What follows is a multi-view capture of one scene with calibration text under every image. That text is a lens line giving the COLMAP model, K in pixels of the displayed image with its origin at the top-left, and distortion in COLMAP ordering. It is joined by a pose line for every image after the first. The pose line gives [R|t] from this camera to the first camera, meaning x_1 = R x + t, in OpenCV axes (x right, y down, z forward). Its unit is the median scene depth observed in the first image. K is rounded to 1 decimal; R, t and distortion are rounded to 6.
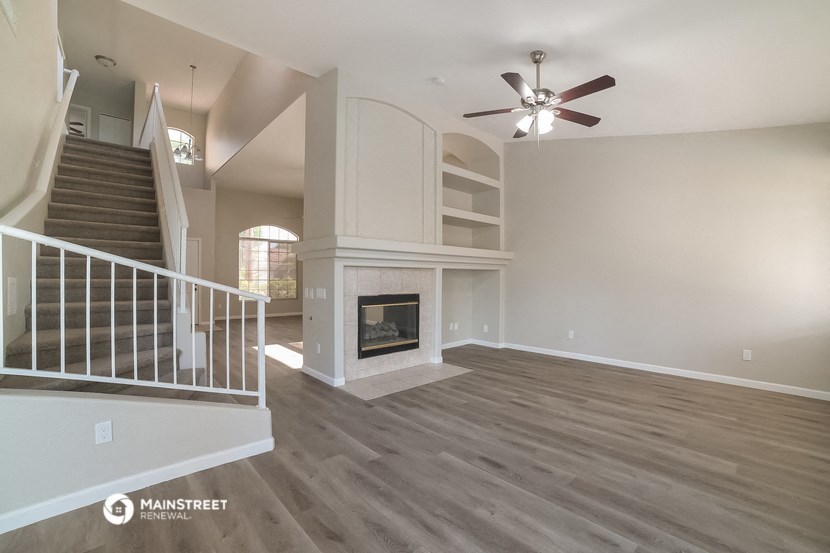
lens RADIAL K [[348.6, 0, 415.0], [0, 348.6, 276.5], [0, 0, 1]] dist [-0.089041, 0.000215]
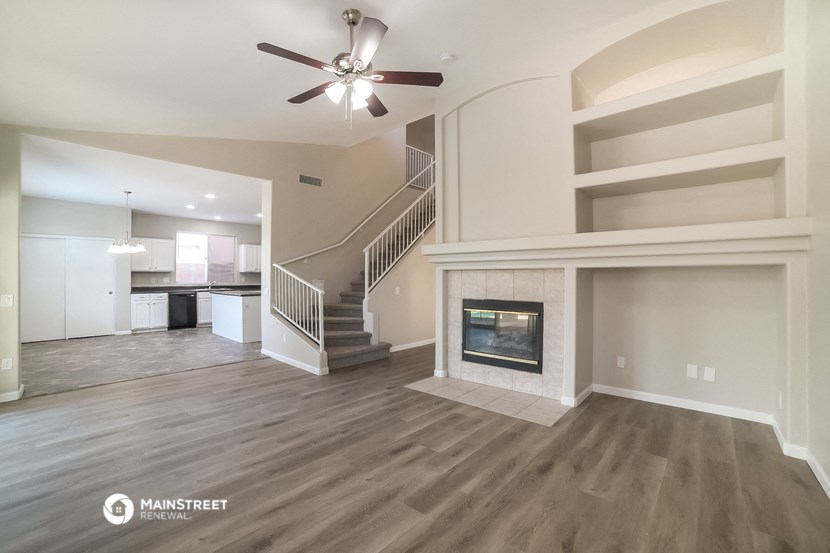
lens RADIAL K [[348.6, 0, 415.0], [0, 348.6, 276.5], [0, 0, 1]] dist [-0.089041, 0.000215]
pose [[0.100661, -0.007163, -0.994895, 0.959849], [0.000778, 0.999974, -0.007121, -0.002863], [0.994920, -0.000057, 0.100664, 0.859649]]
